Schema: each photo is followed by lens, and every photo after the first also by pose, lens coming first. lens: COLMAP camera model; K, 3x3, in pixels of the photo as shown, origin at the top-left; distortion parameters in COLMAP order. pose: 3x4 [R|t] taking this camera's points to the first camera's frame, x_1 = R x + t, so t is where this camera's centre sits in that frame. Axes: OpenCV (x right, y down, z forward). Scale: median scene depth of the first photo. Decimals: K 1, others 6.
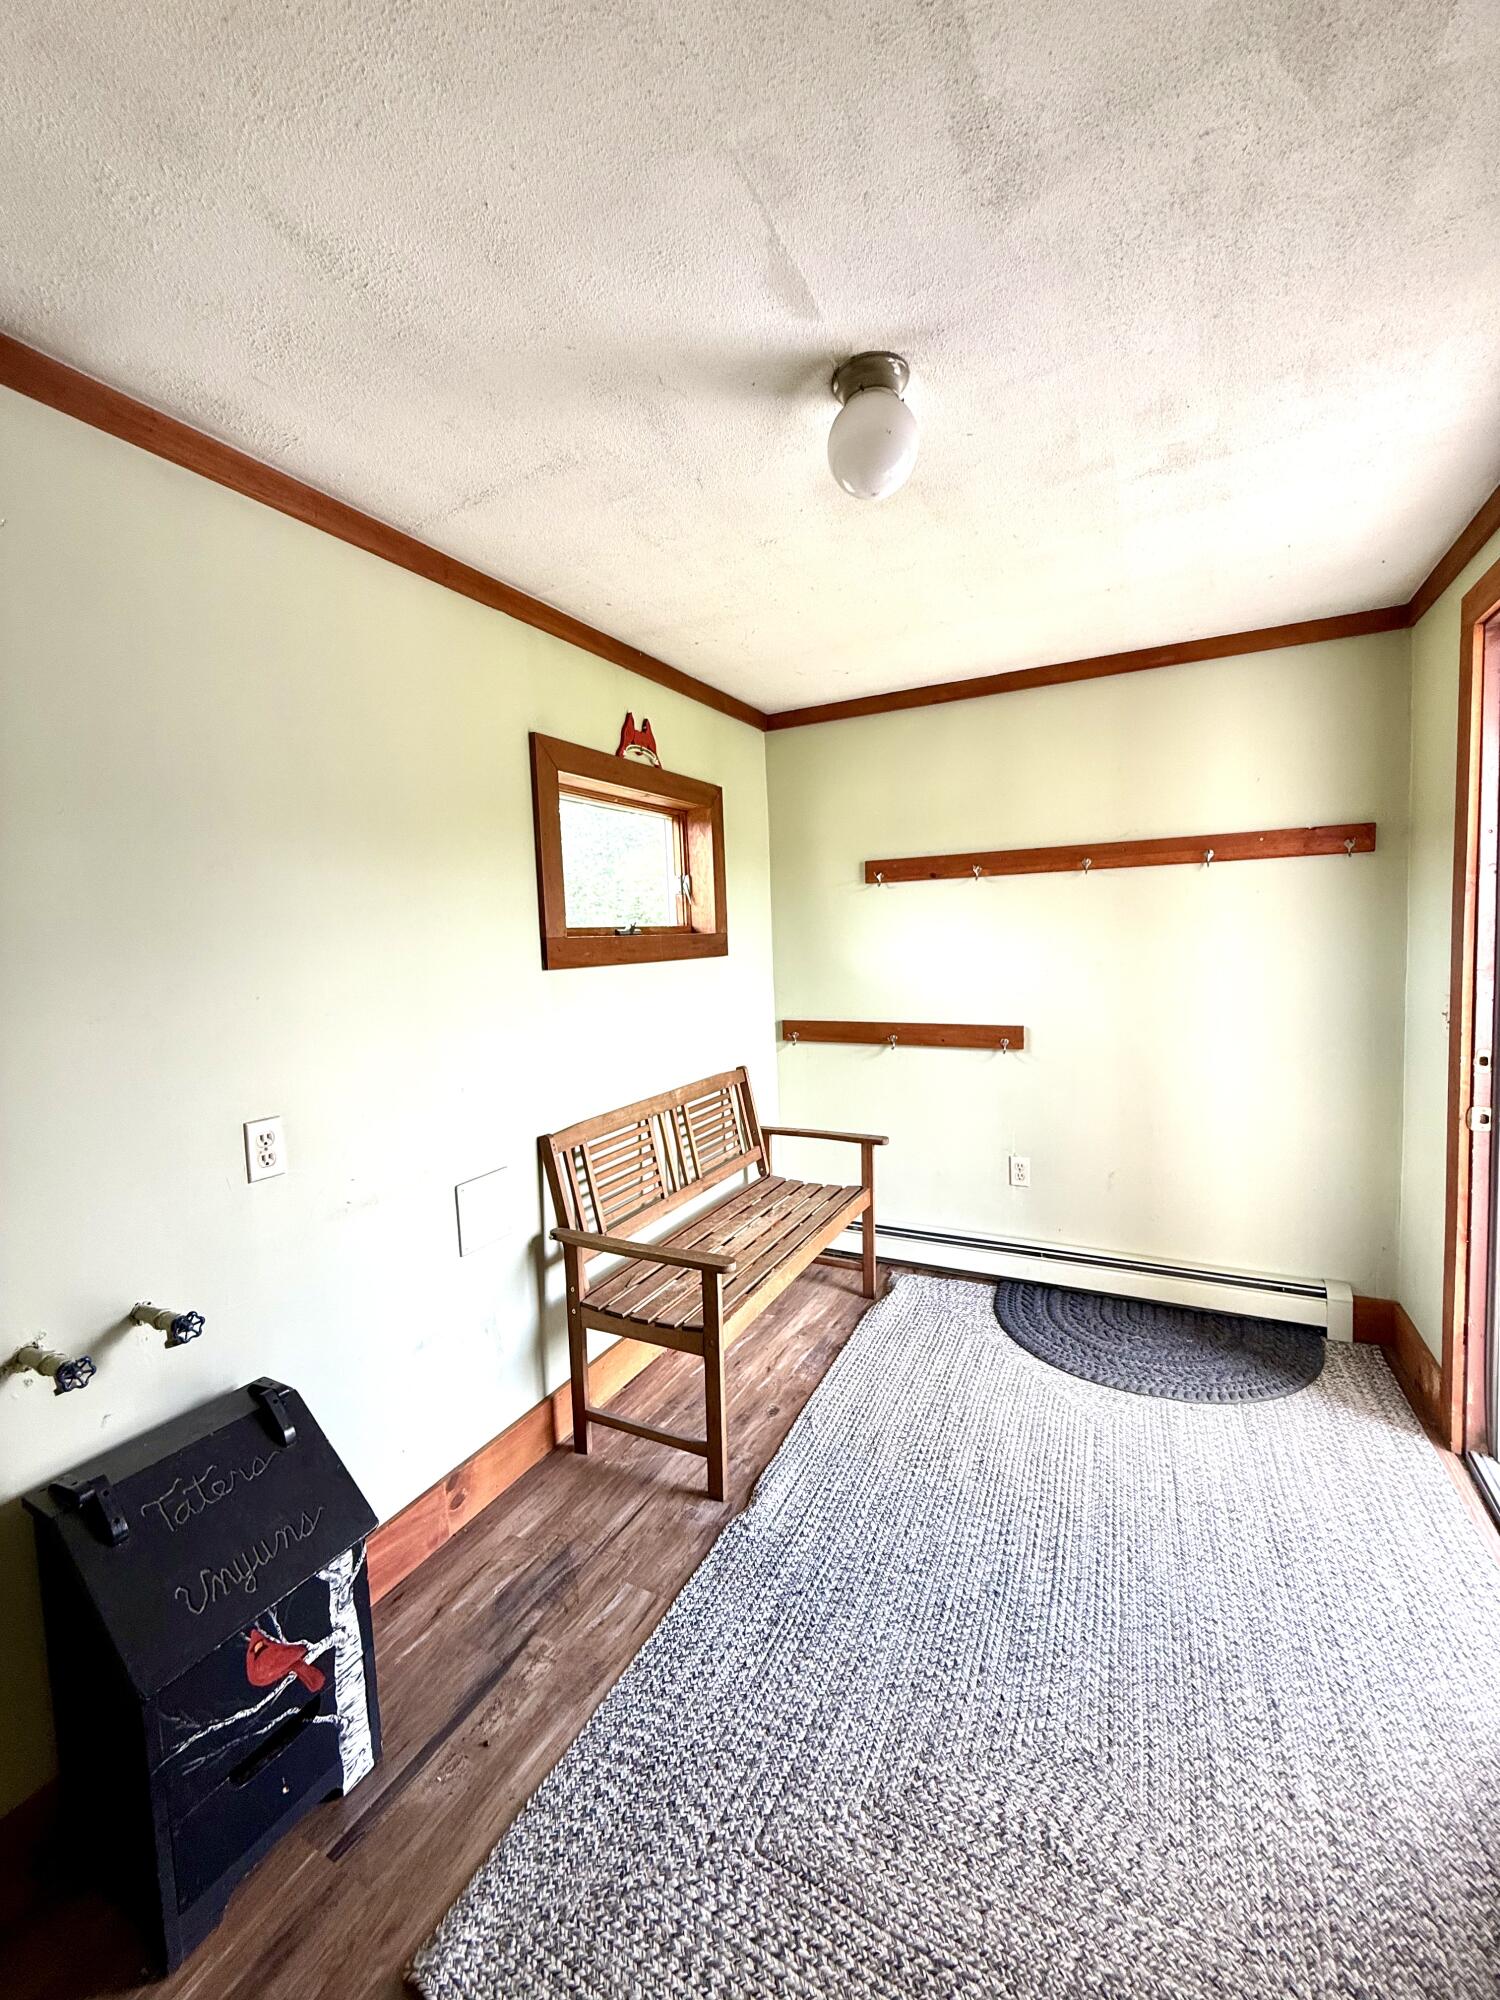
lens RADIAL K [[795.3, 0, 750.0], [0, 795.3, 1000.0], [0, 0, 1]] dist [0.001041, -0.000075]
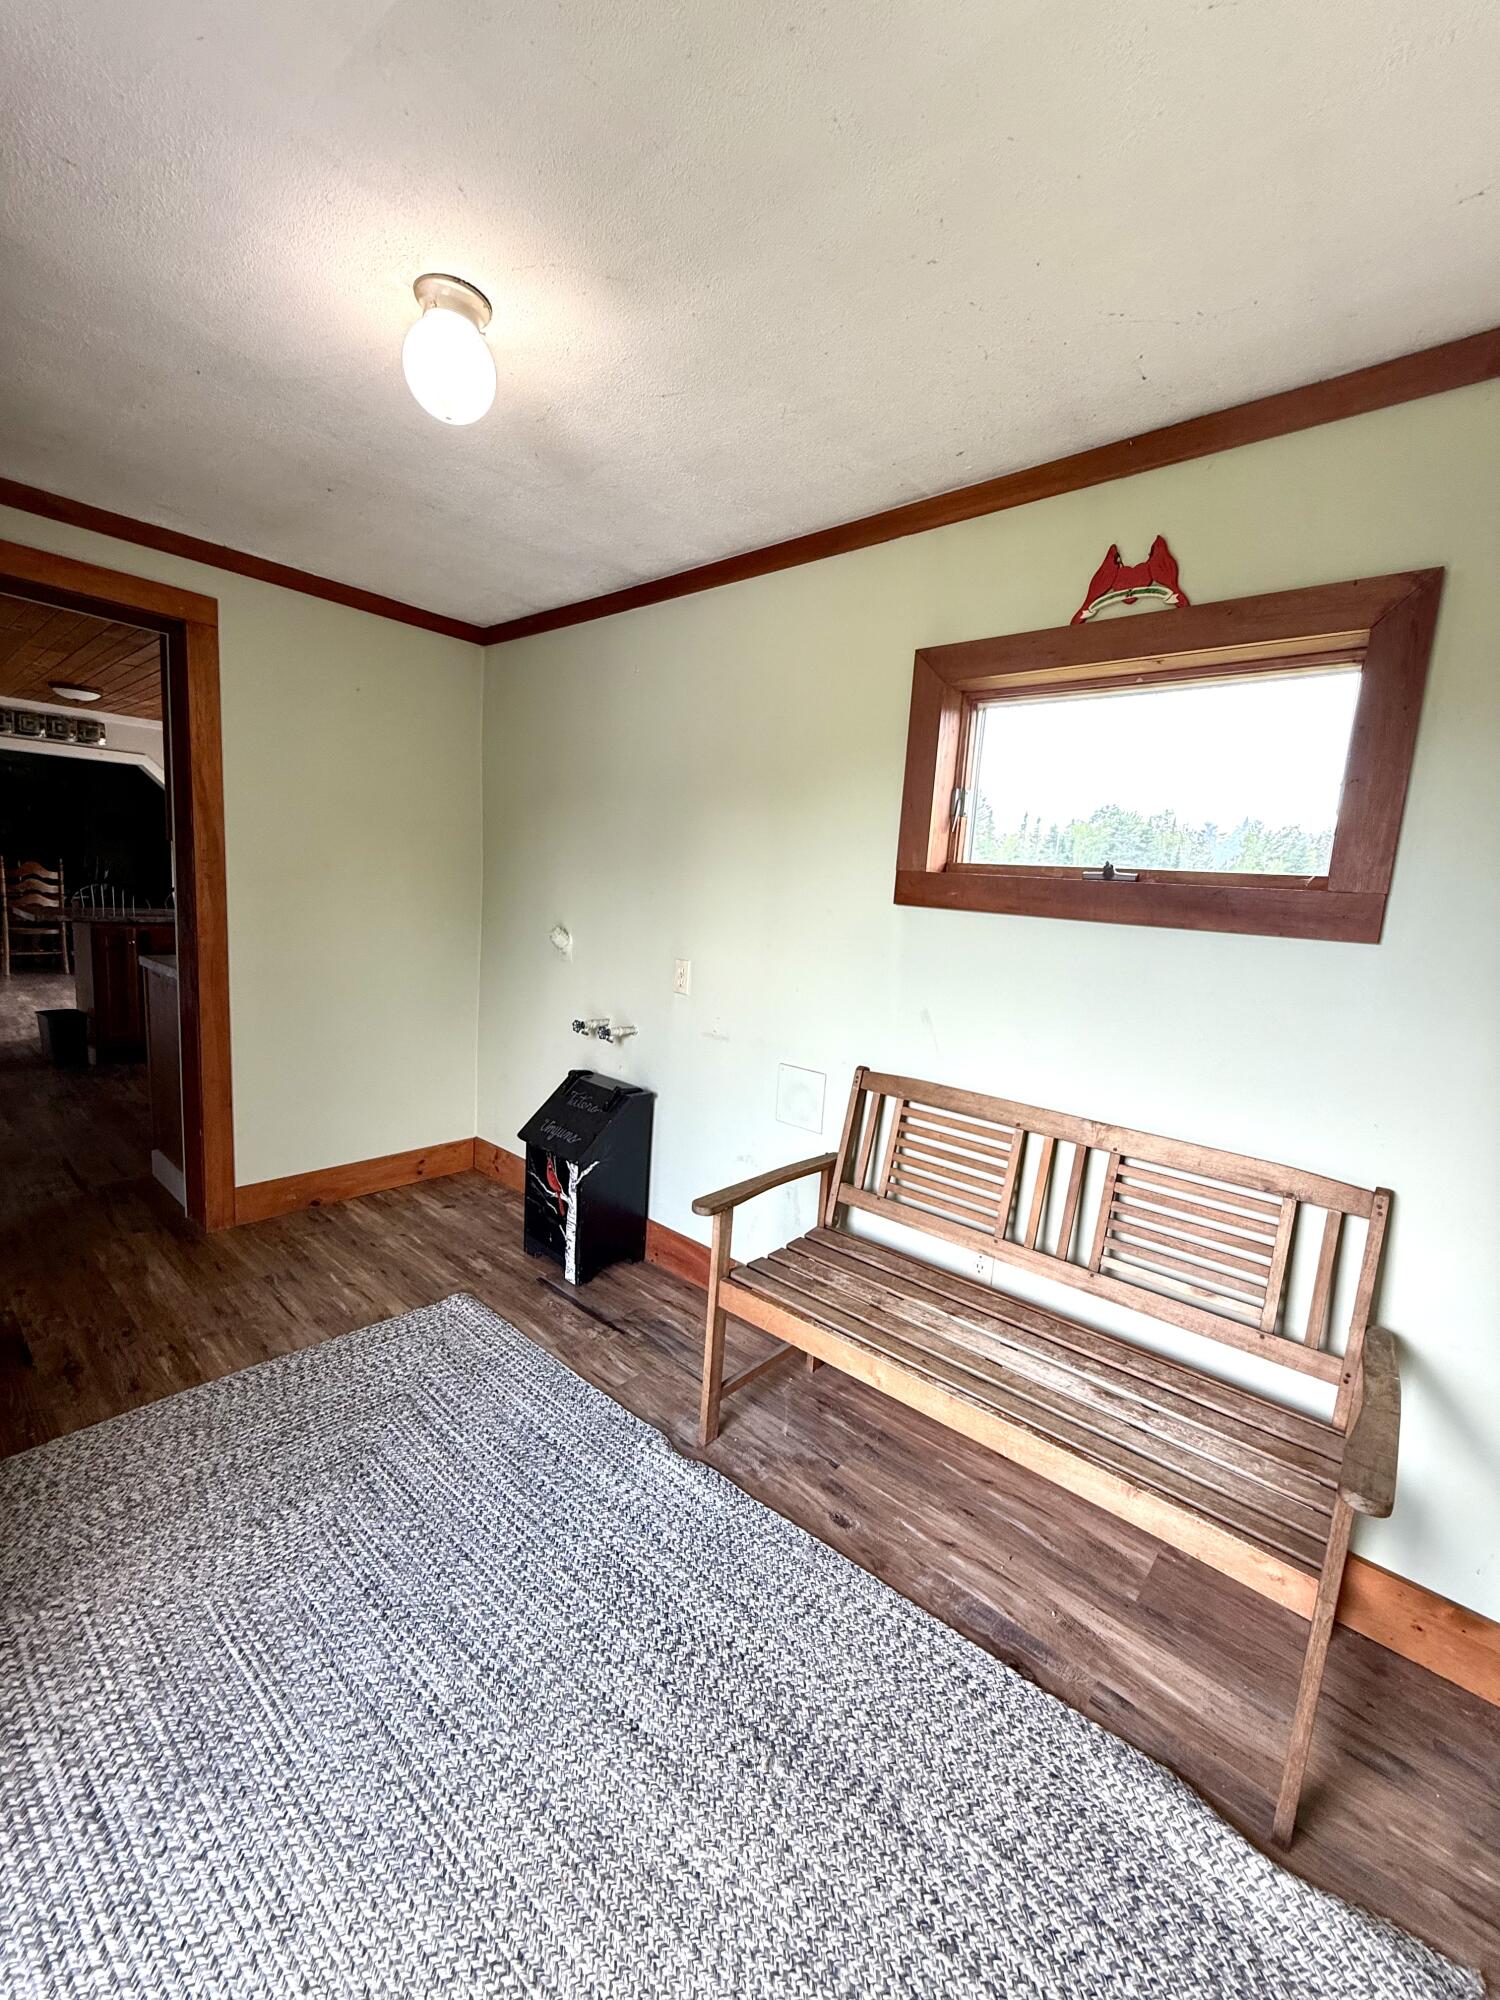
lens RADIAL K [[795.3, 0, 750.0], [0, 795.3, 1000.0], [0, 0, 1]] dist [0.001041, -0.000075]
pose [[-0.234735, 0.160972, -0.958638, 0.655648], [-0.141712, 0.969990, 0.197578, -0.080983], [0.961674, 0.182229, -0.204879, 0.950457]]
